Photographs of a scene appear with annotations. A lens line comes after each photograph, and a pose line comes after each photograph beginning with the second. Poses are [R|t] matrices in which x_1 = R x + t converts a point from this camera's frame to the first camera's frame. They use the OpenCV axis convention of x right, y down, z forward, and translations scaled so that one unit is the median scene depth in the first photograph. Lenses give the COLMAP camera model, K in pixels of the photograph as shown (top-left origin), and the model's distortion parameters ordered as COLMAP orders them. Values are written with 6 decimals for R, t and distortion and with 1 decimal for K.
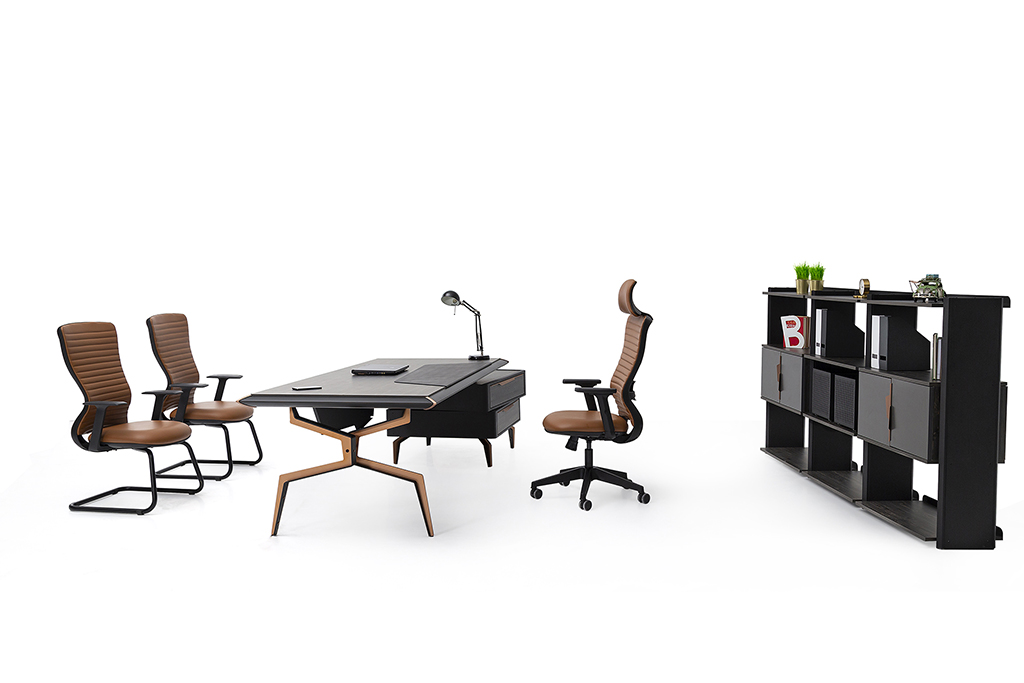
lens RADIAL K [[915.1, 0, 512.0], [0, 915.1, 341.5], [0, 0, 1]] dist [0.001560, 0.003306]
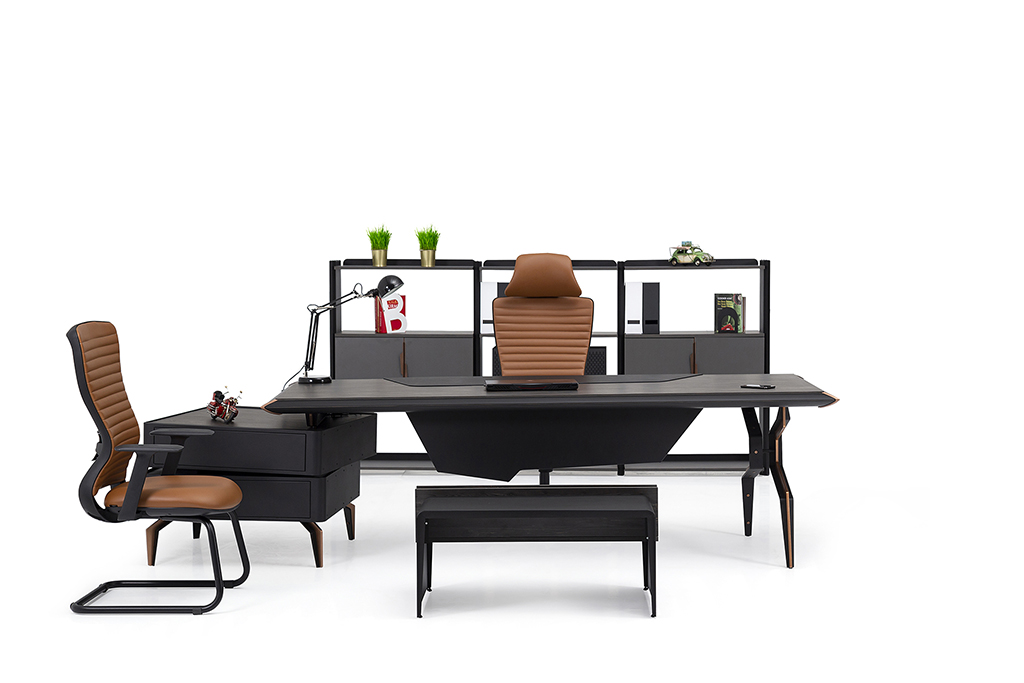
lens RADIAL K [[1858.2, 0, 512.0], [0, 1858.2, 341.5], [0, 0, 1]] dist [0.169825, 0.046485]
pose [[0.088000, -0.064260, 0.994046, -1.431855], [0.074680, 0.995534, 0.057745, -0.077870], [-0.993317, 0.069153, 0.092406, 0.772212]]
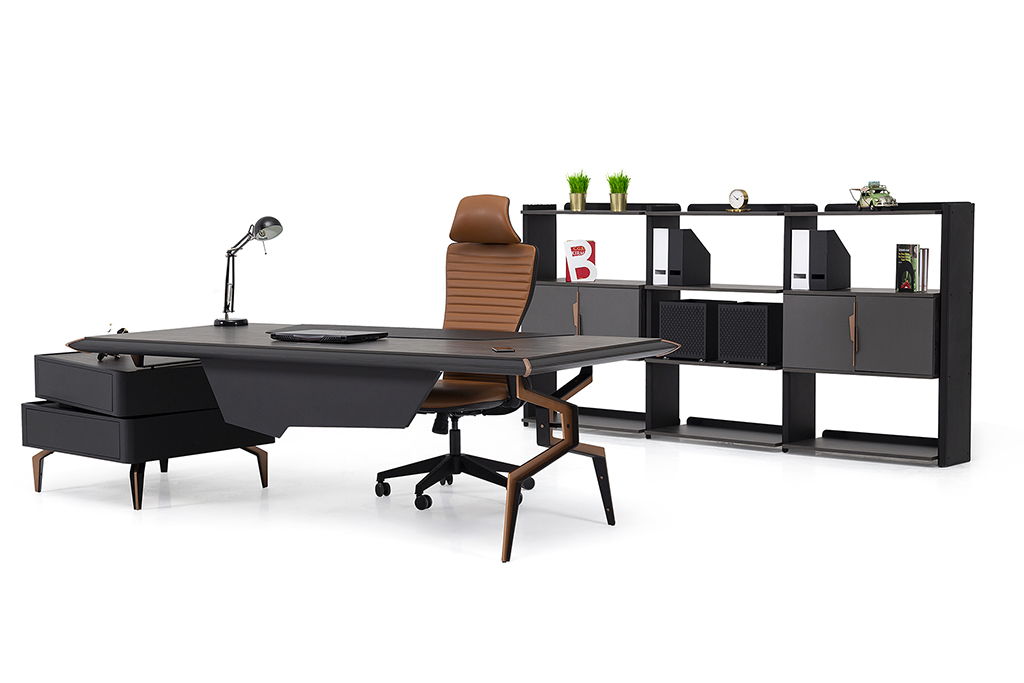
lens RADIAL K [[1858.2, 0, 512.0], [0, 1858.2, 341.5], [0, 0, 1]] dist [0.169825, 0.046485]
pose [[0.650923, -0.073650, 0.755563, -0.982004], [0.065574, 0.997018, 0.040694, -0.010419], [-0.756307, 0.023056, 0.653811, 0.005407]]
